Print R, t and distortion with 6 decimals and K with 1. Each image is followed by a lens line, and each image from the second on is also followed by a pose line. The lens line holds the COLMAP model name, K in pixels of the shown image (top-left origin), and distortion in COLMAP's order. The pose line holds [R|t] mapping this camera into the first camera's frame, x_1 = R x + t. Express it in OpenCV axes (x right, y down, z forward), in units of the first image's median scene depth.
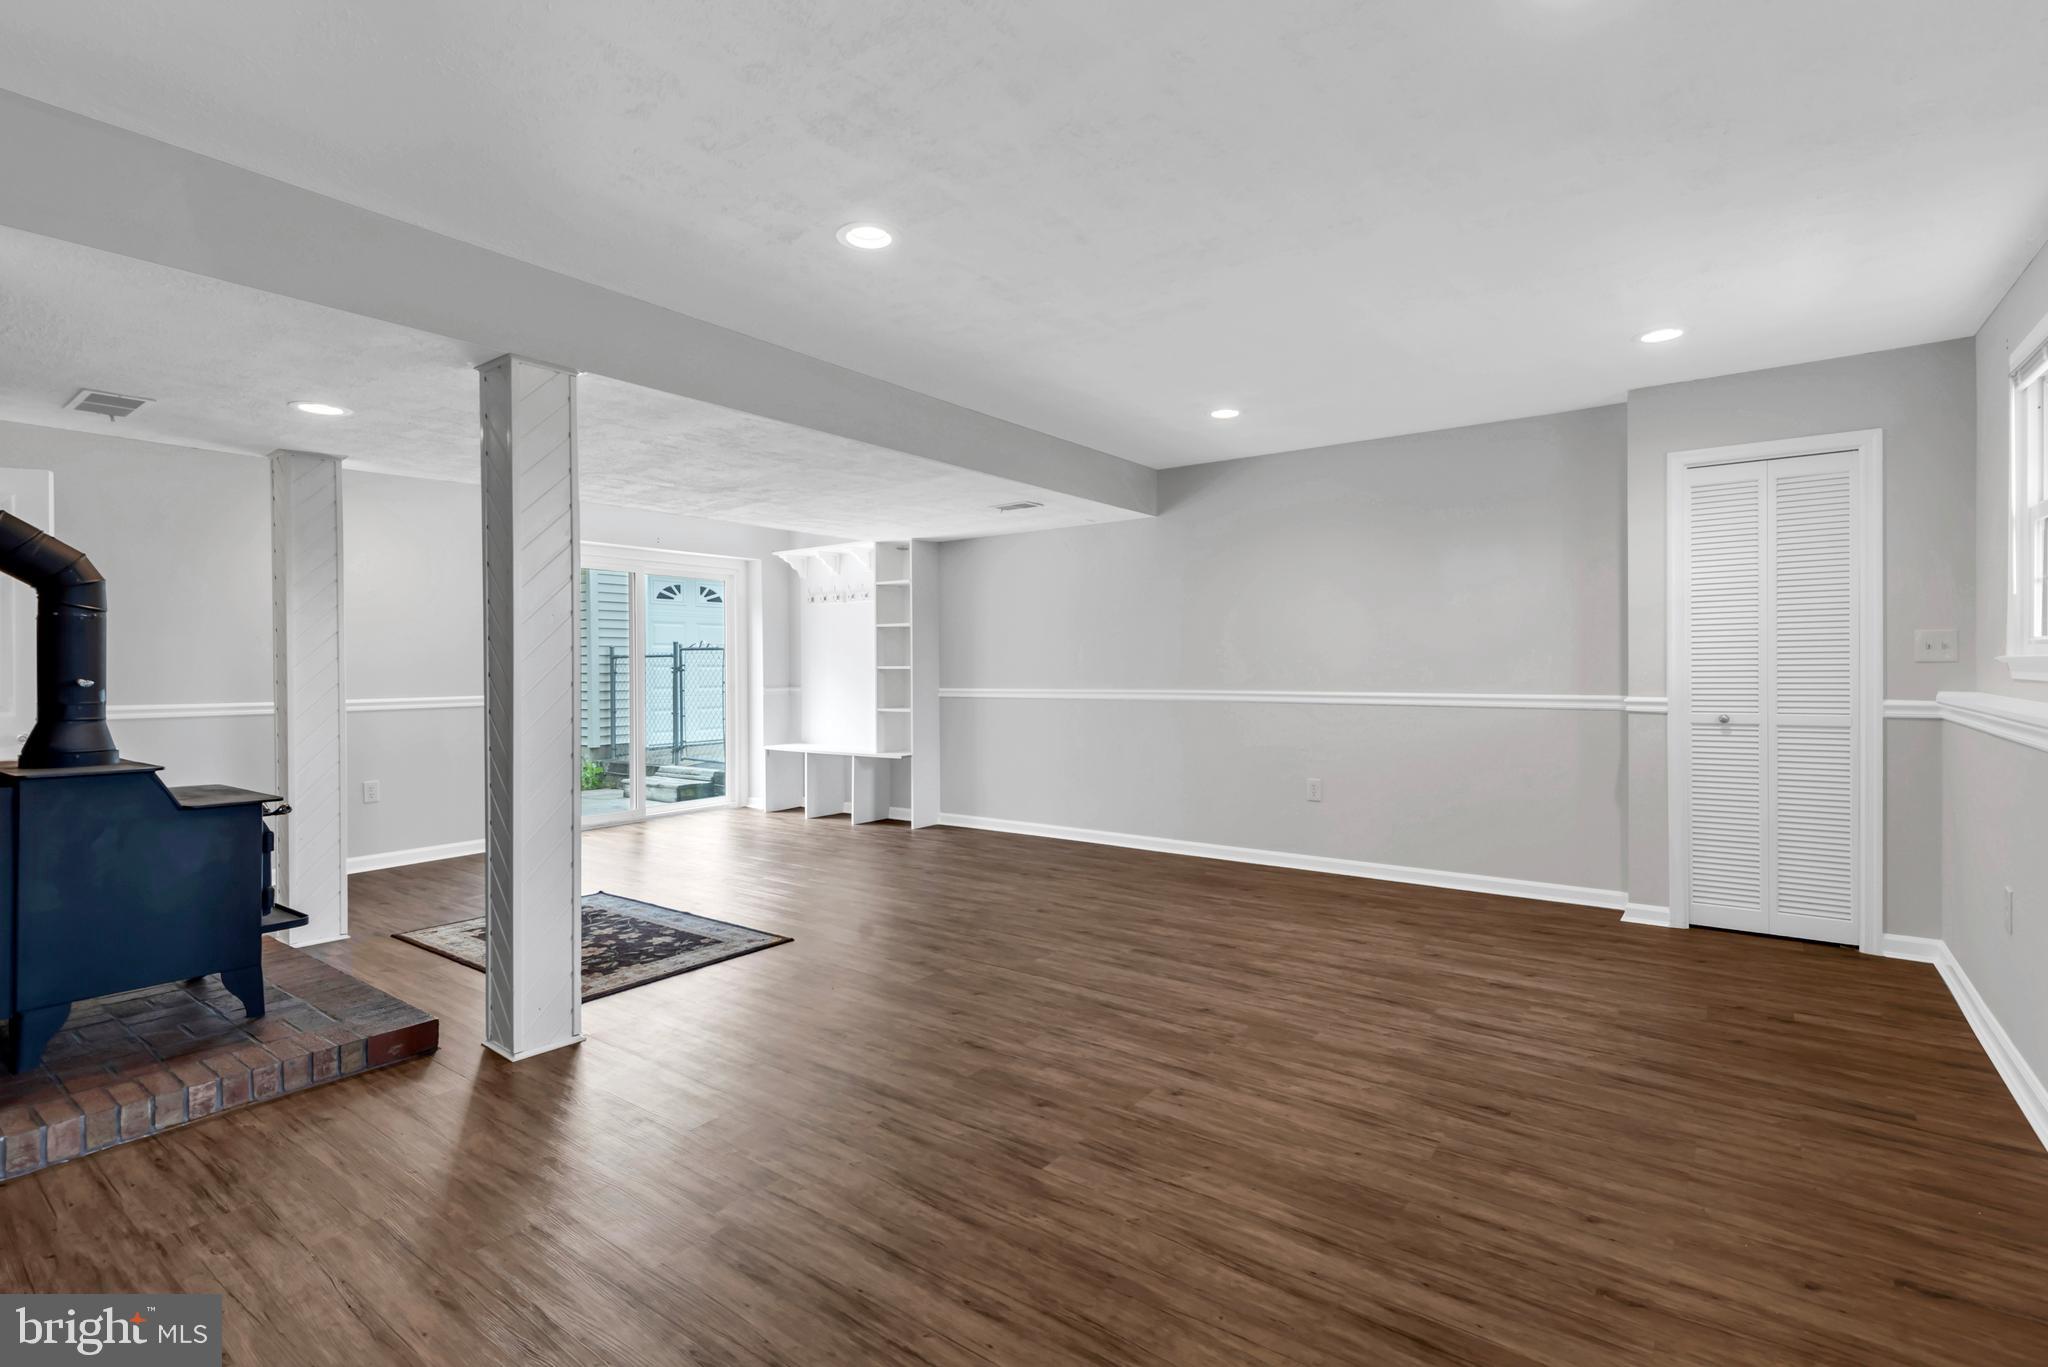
lens RADIAL K [[959.8, 0, 1027.7], [0, 959.8, 673.4], [0, 0, 1]] dist [0.023592, -0.007712]
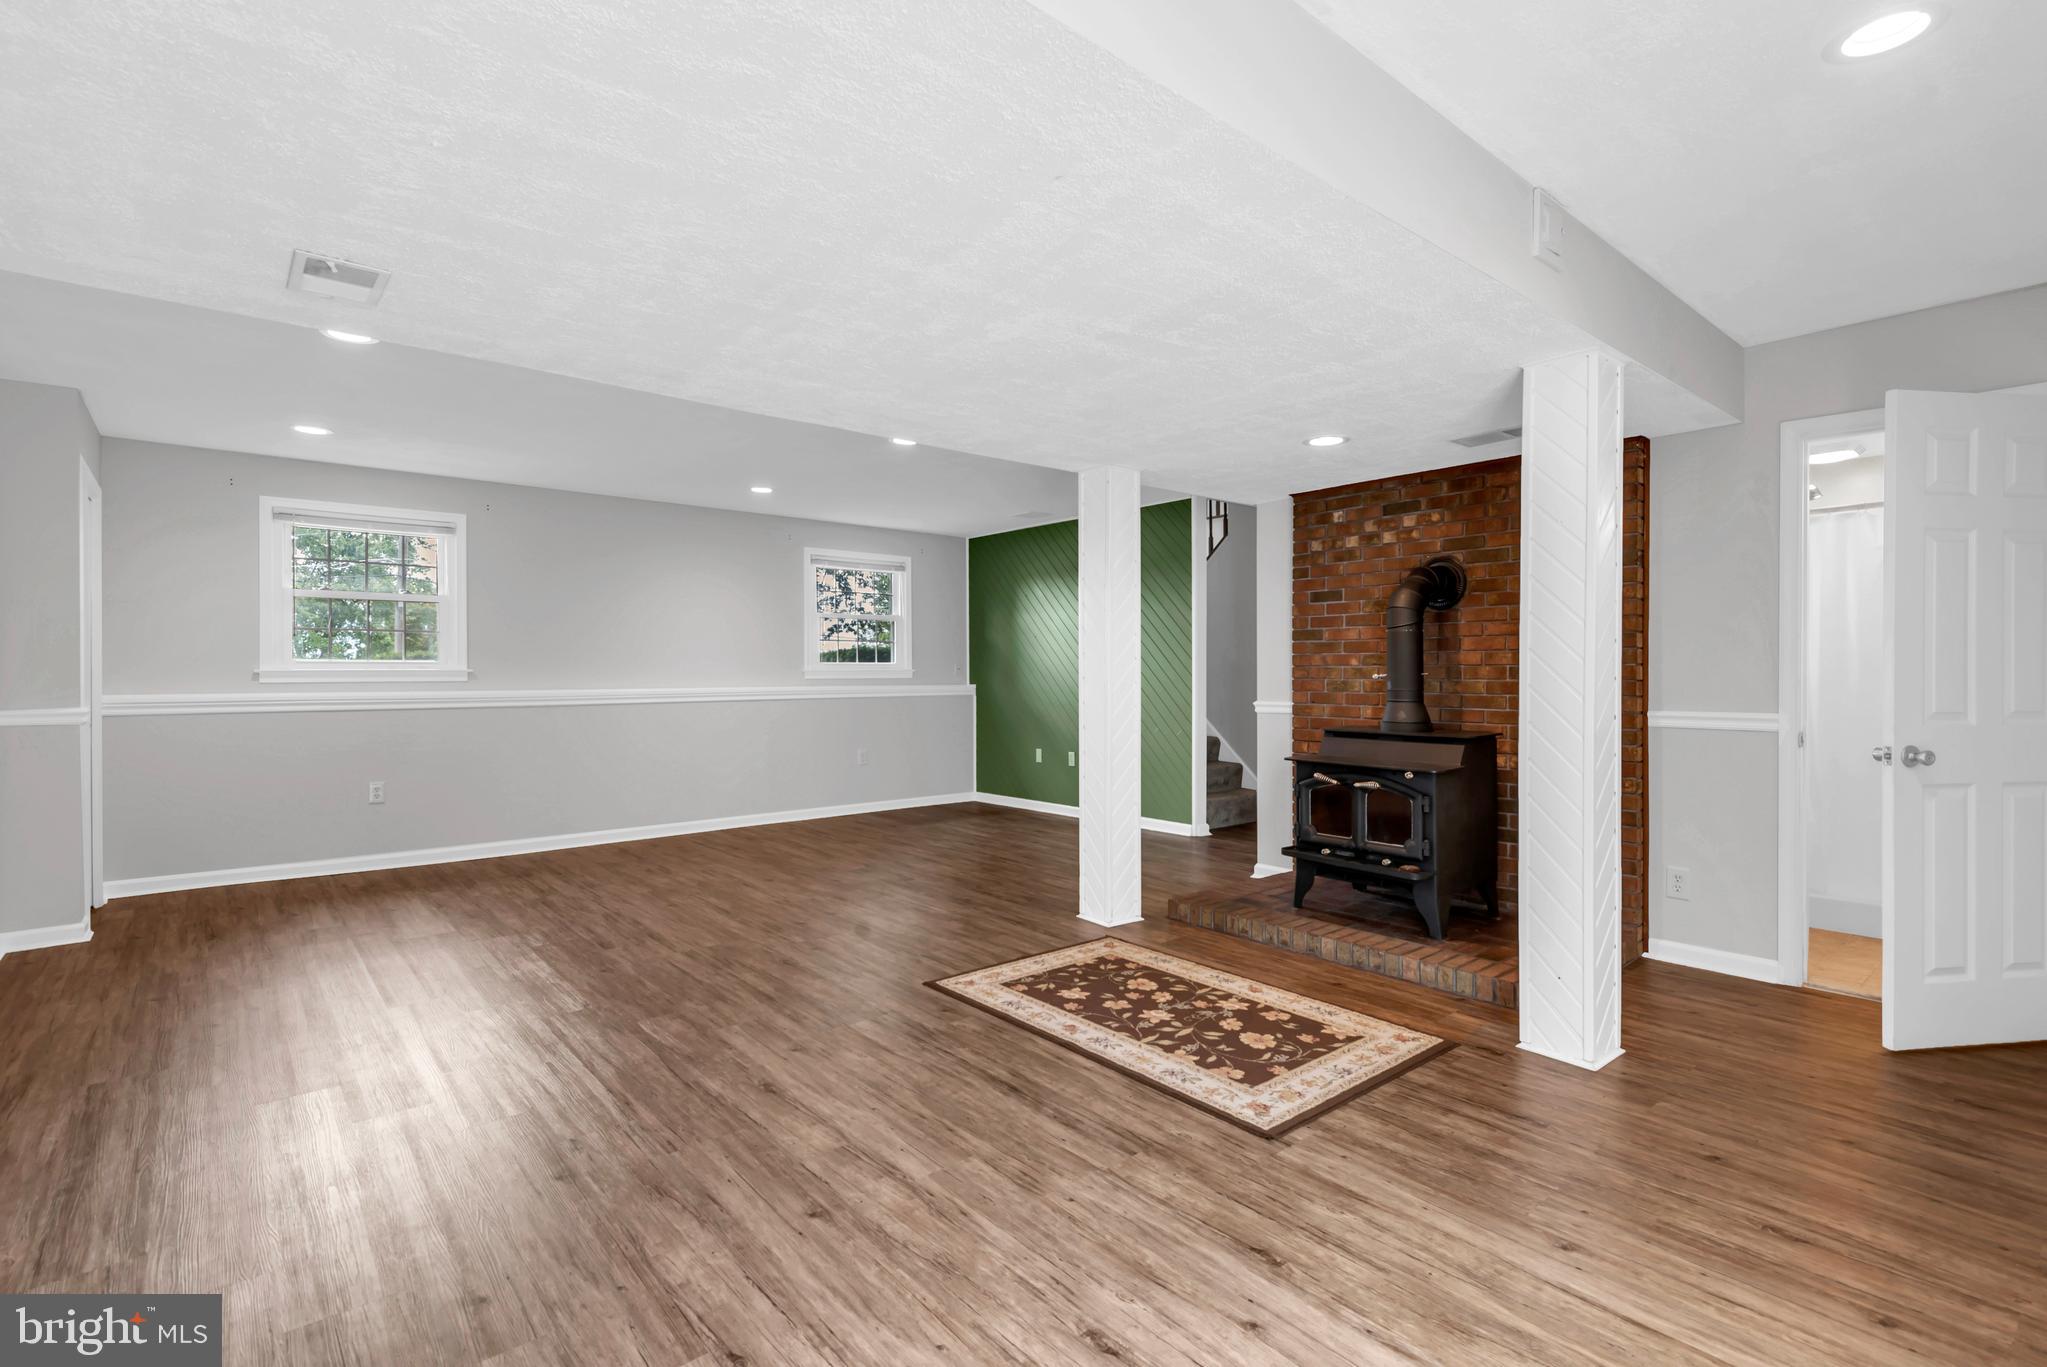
lens RADIAL K [[943.5, 0, 1026.3], [0, 943.5, 669.3], [0, 0, 1]] dist [0.056380, -0.027323]
pose [[-0.974830, 0.008262, 0.222796, -0.528177], [0.010149, 0.999922, 0.007326, -0.011390], [-0.222718, 0.009403, -0.974838, 1.816126]]
